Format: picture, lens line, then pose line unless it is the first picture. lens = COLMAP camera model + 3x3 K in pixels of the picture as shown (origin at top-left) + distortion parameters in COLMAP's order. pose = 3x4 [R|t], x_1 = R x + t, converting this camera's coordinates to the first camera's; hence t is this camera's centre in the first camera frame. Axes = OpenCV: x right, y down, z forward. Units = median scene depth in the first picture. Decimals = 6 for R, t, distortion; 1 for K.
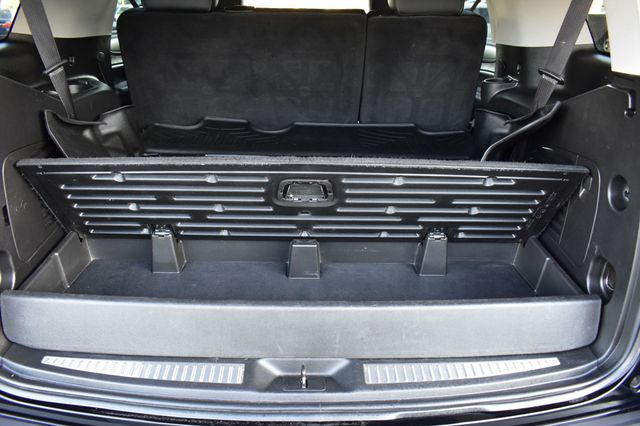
lens RADIAL K [[503.4, 0, 320.0], [0, 503.4, 213.0], [0, 0, 1]] dist [-0.093644, -0.004215]
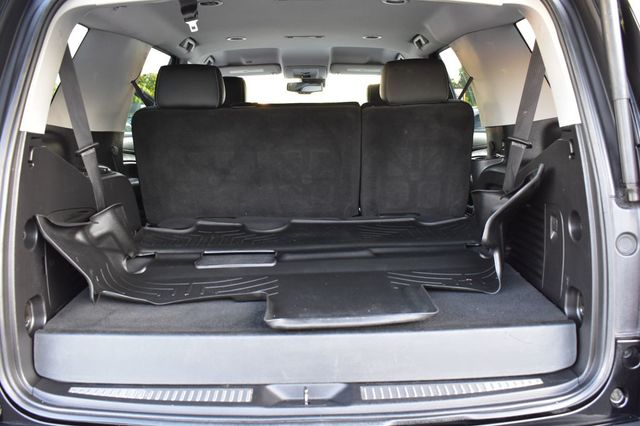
lens RADIAL K [[610.1, 0, 320.0], [0, 610.1, 213.0], [0, 0, 1]] dist [-0.083905, -0.002107]
pose [[0.999217, -0.034612, -0.019185, 0.034612], [0.028693, 0.967528, -0.251129, 0.247426], [0.027254, 0.250382, 0.967763, -0.368758]]
